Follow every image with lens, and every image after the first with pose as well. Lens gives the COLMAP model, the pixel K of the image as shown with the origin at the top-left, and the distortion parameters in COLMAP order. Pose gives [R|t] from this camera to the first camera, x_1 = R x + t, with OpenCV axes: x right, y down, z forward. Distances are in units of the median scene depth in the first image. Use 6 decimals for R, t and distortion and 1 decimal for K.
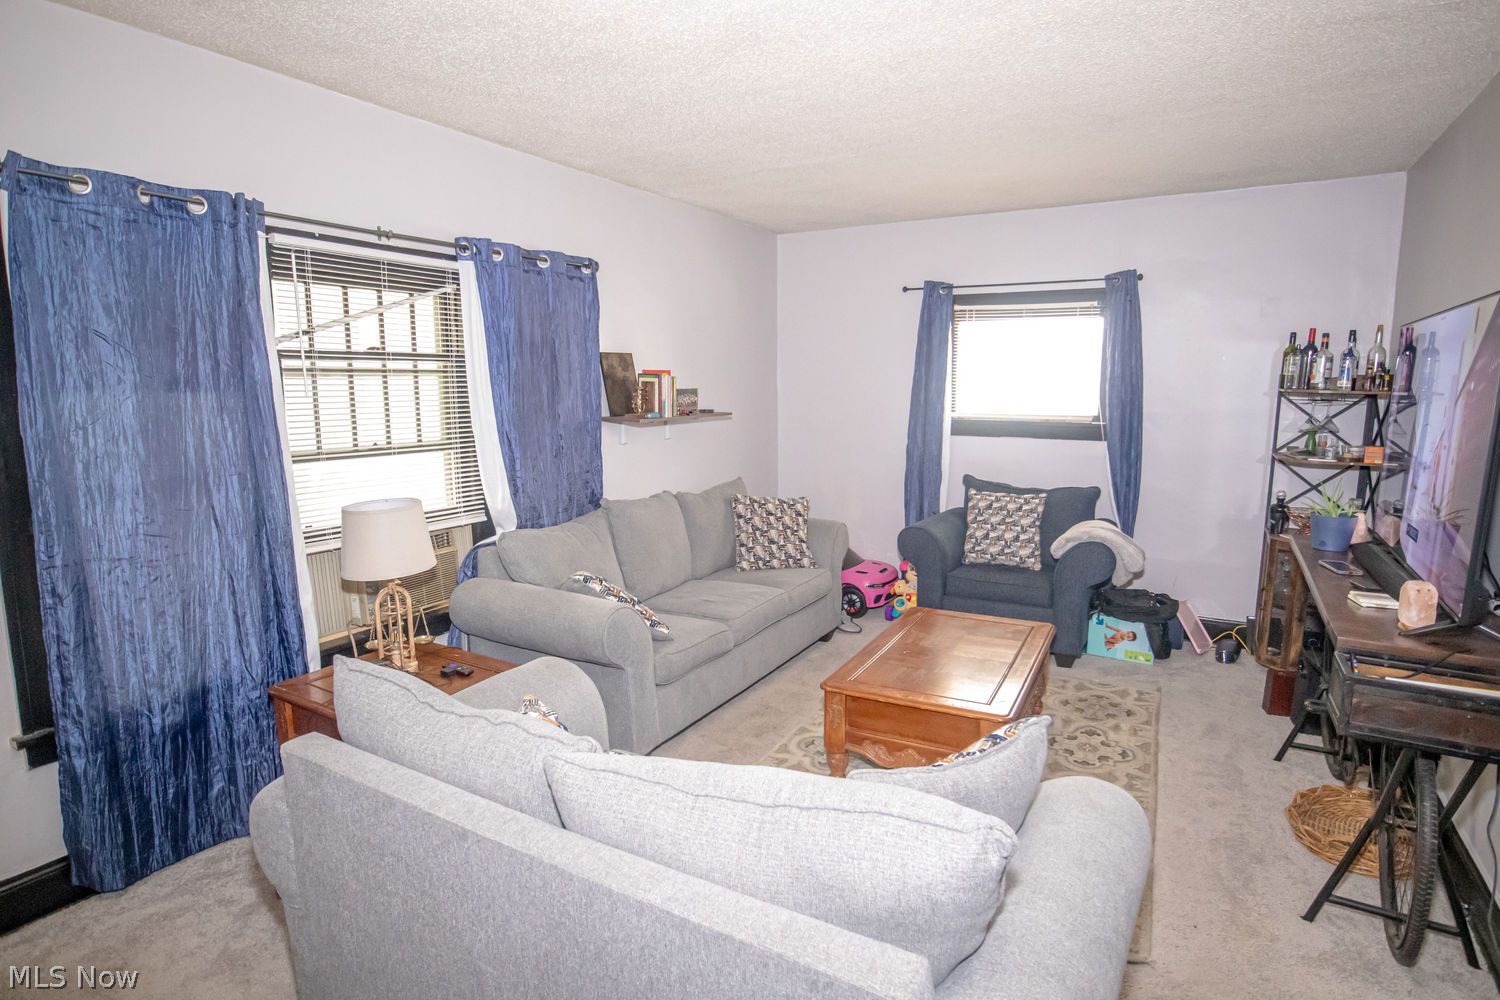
lens RADIAL K [[779.6, 0, 739.9], [0, 779.6, 500.9], [0, 0, 1]] dist [-0.047249, 0.021156]
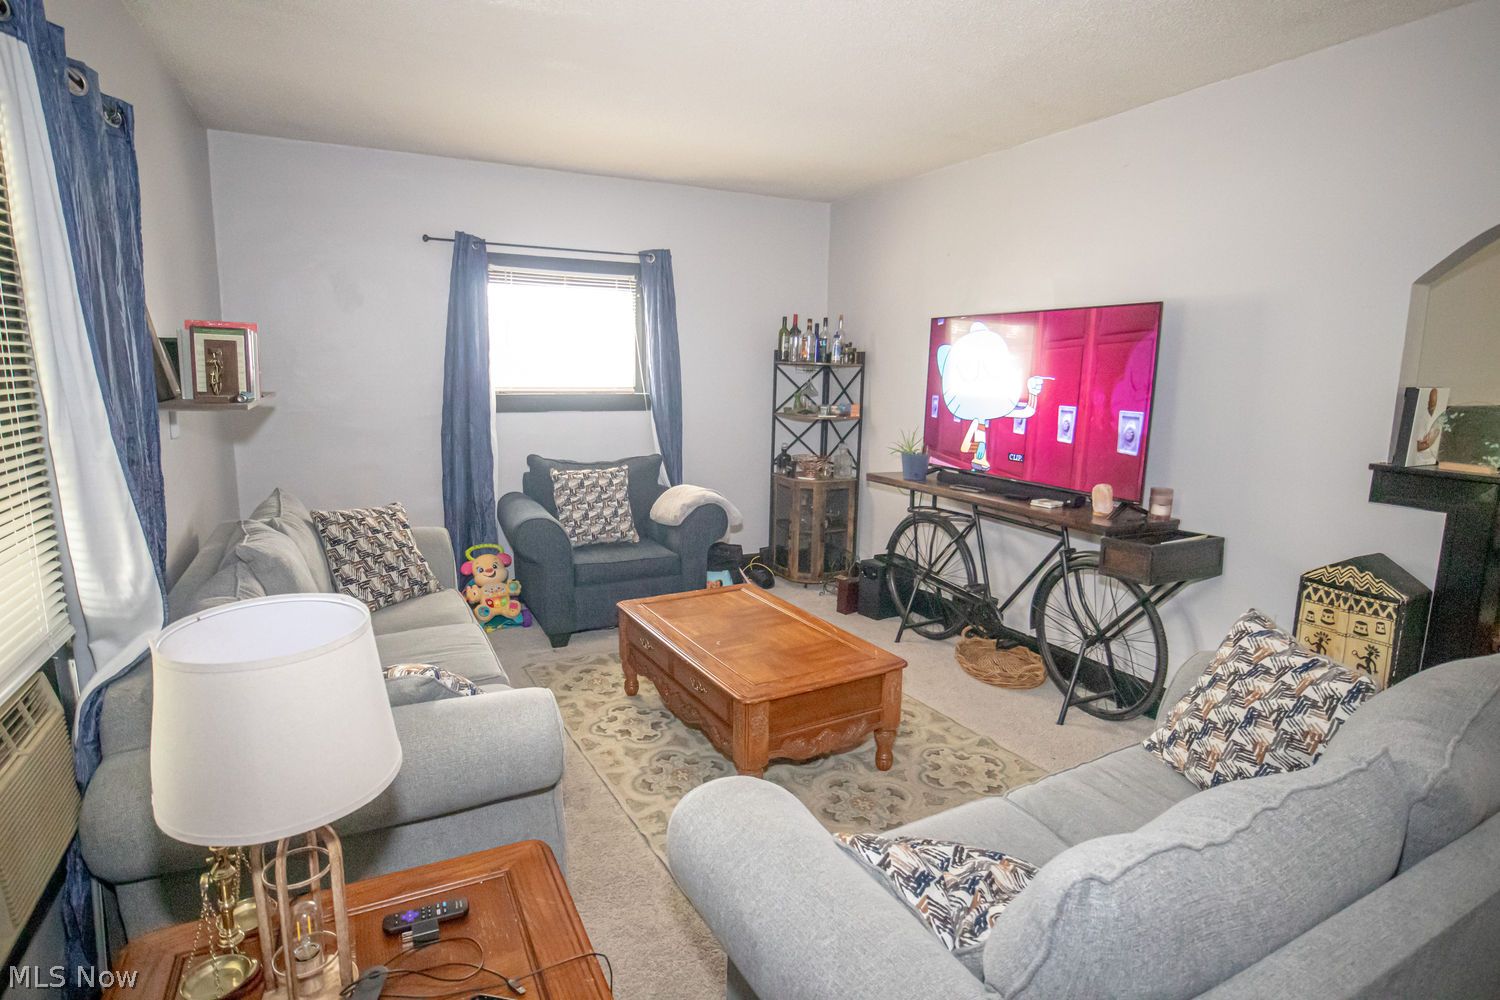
lens RADIAL K [[779.6, 0, 739.9], [0, 779.6, 500.9], [0, 0, 1]] dist [-0.047249, 0.021156]
pose [[0.541923, -0.134767, 0.829552, -0.366722], [0.110760, 0.989902, 0.088461, -0.036744], [-0.833097, 0.043942, 0.551378, 0.324205]]
